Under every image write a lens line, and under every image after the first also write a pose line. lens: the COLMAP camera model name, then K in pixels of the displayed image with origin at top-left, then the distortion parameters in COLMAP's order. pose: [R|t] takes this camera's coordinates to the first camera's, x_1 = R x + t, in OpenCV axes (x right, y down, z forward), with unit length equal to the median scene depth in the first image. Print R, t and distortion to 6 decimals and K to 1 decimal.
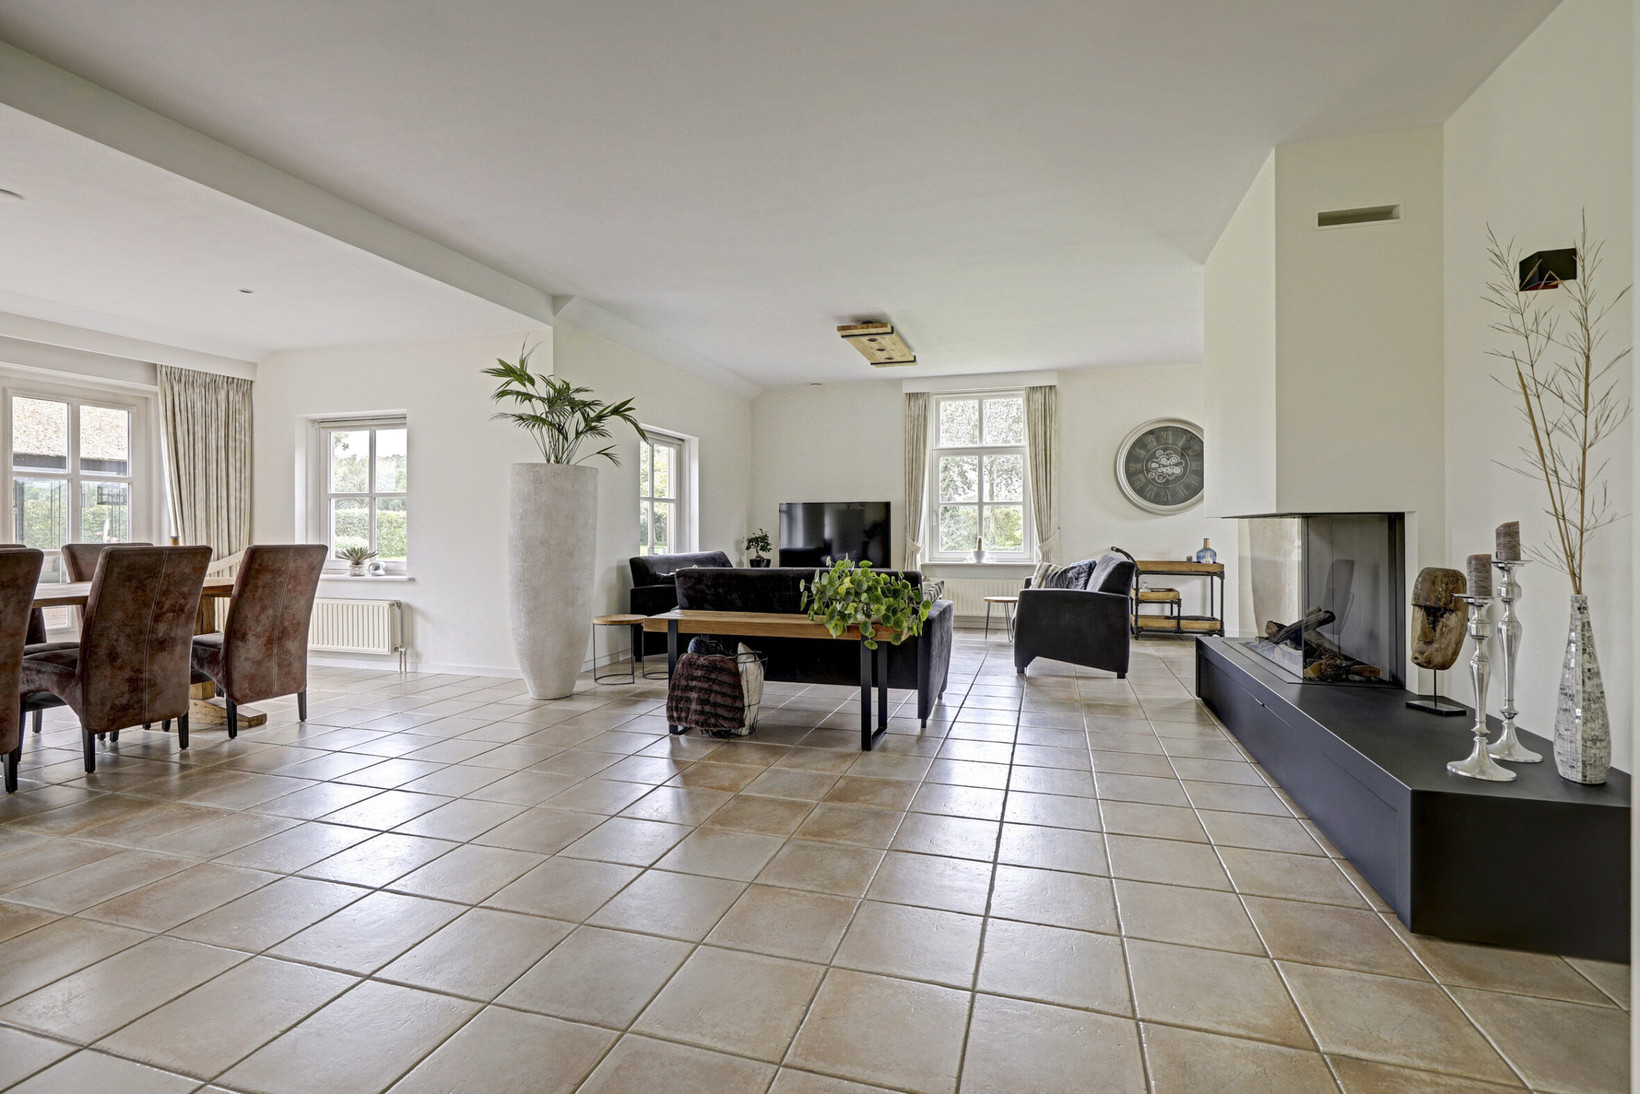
lens RADIAL K [[750.7, 0, 829.4], [0, 750.7, 532.9], [0, 0, 1]] dist [-0.001579, -0.000703]
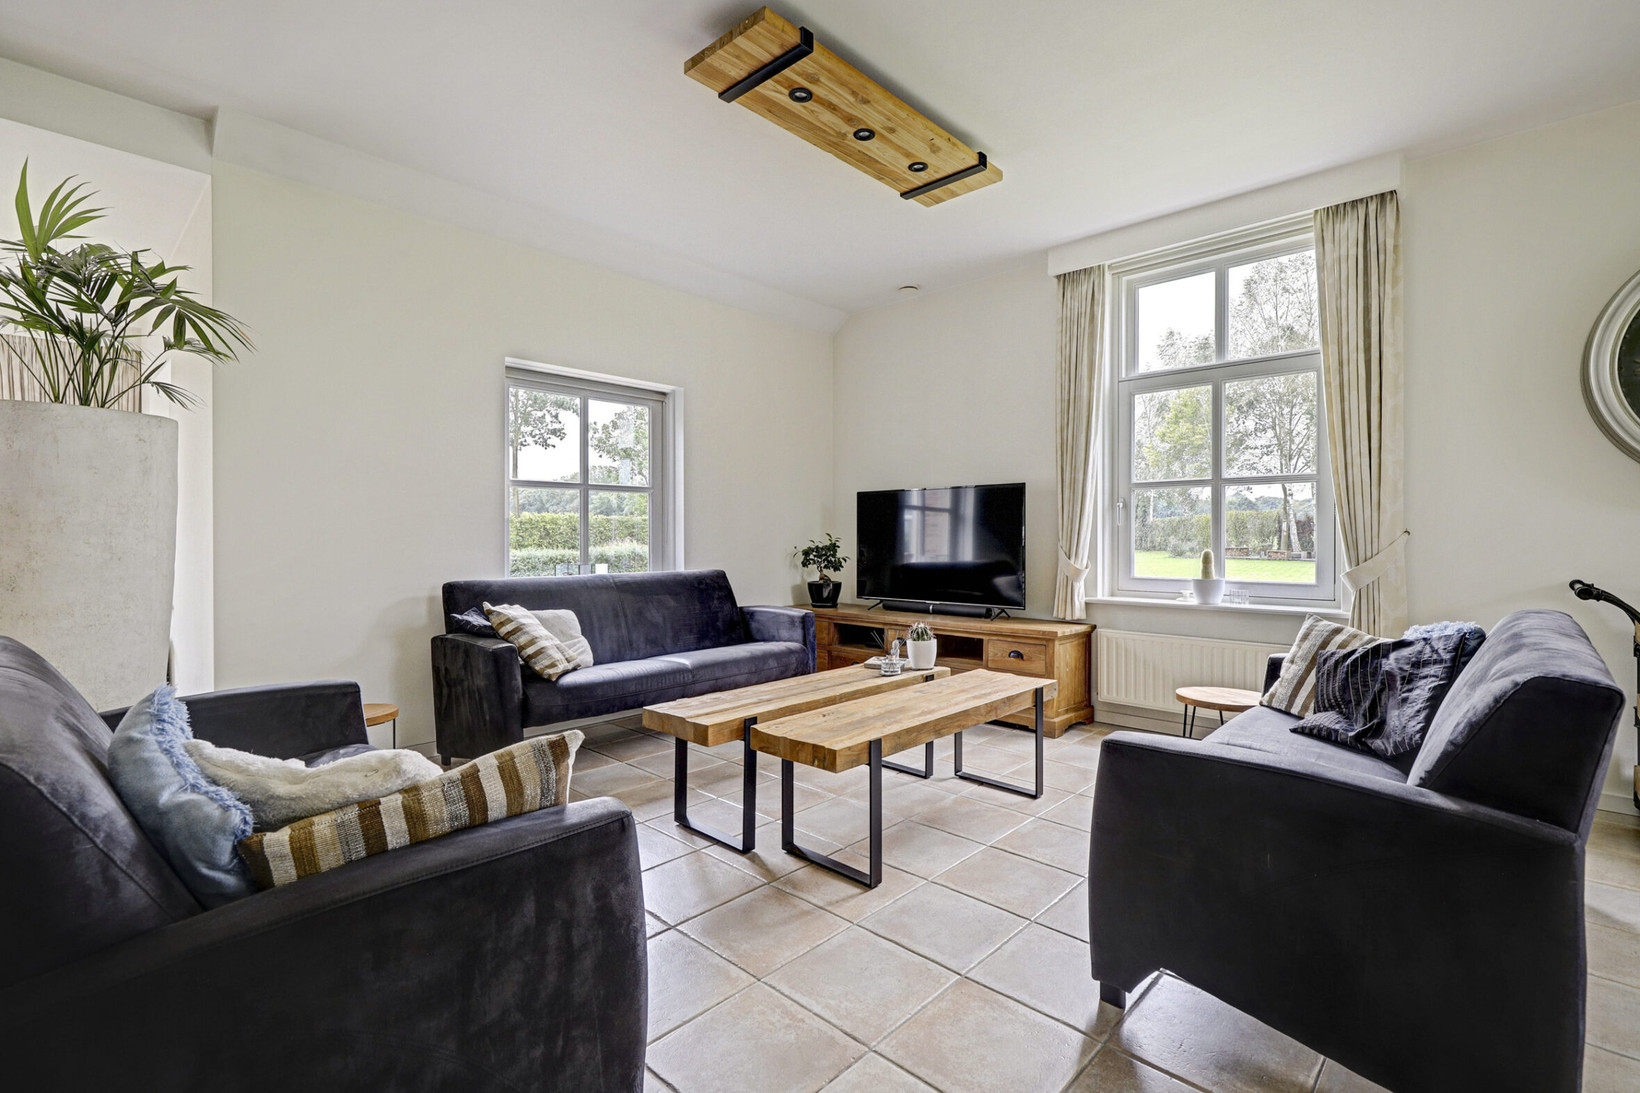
lens RADIAL K [[750.7, 0, 822.6], [0, 750.7, 545.9], [0, 0, 1]] dist [-0.001579, -0.000703]
pose [[0.893459, 0.007151, -0.449089, 0.242982], [-0.002831, 0.999943, 0.010290, -0.002601], [0.449137, -0.007922, 0.893428, 0.573091]]
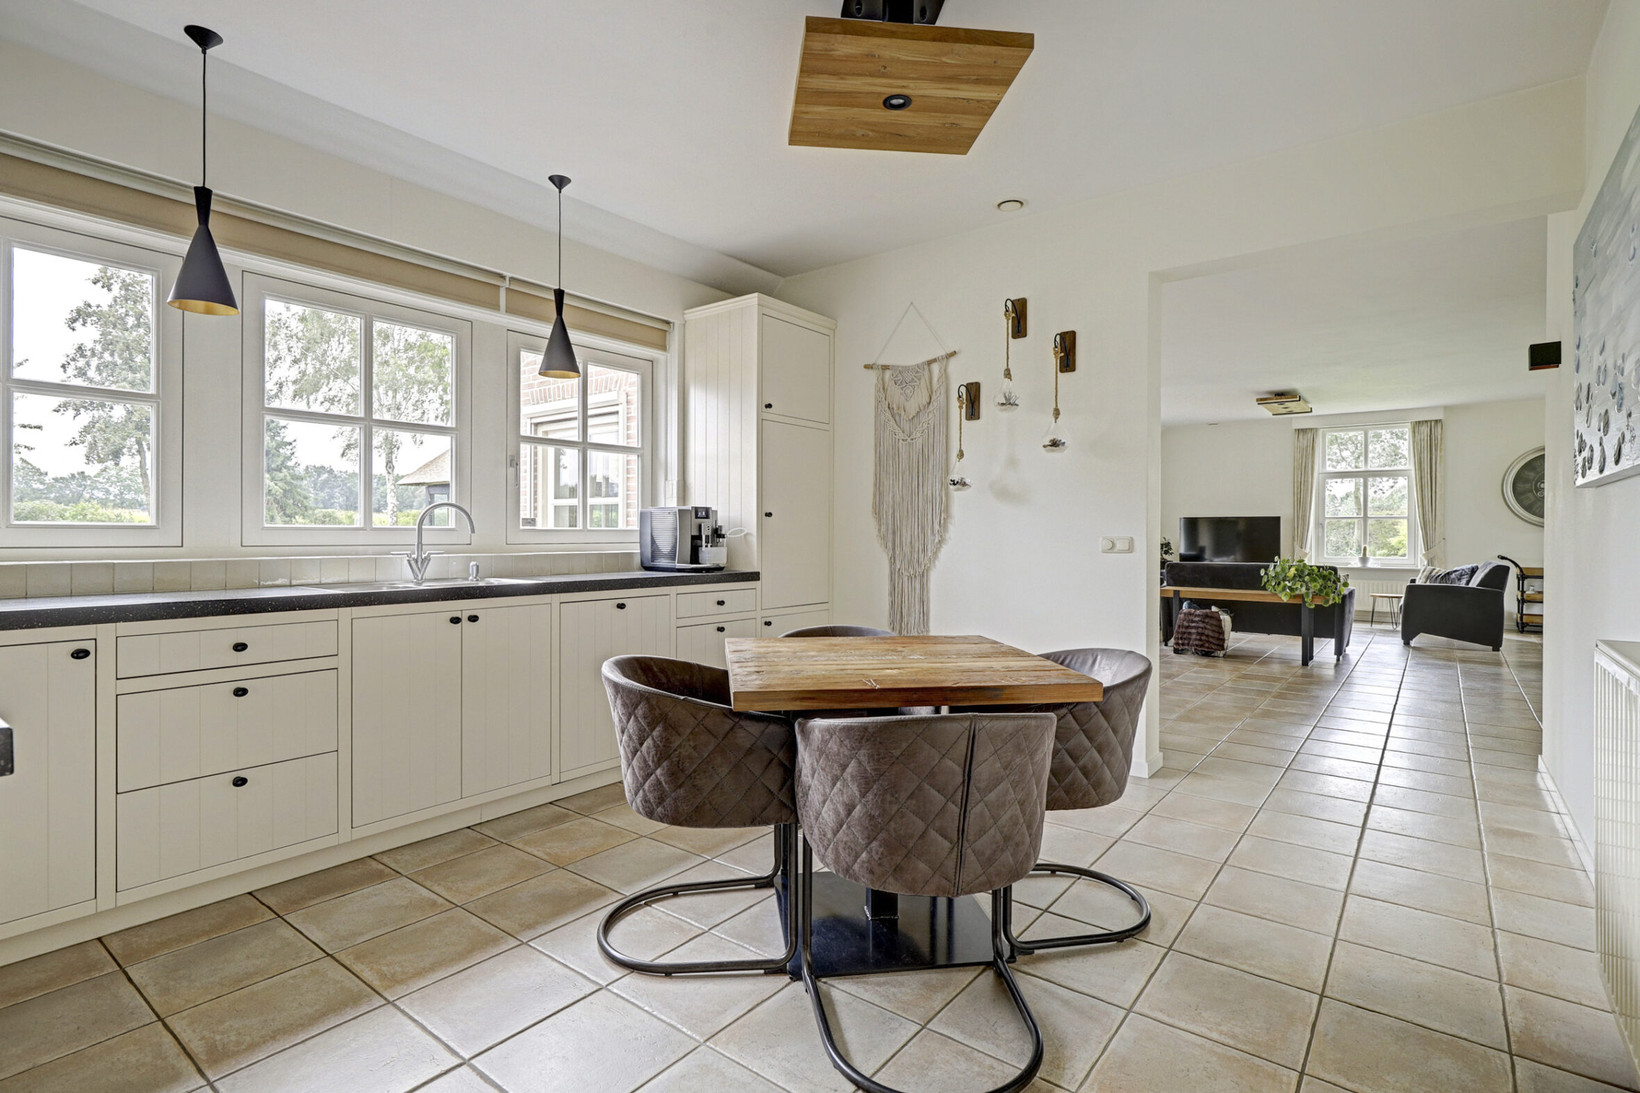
lens RADIAL K [[786.8, 0, 818.5], [0, 786.8, 542.5], [0, 0, 1]] dist [-0.005210, -0.000822]
pose [[0.927367, 0.008777, -0.374050, -0.179385], [-0.006478, 0.999952, 0.007405, -0.003791], [0.374097, -0.004444, 0.927379, -0.630903]]
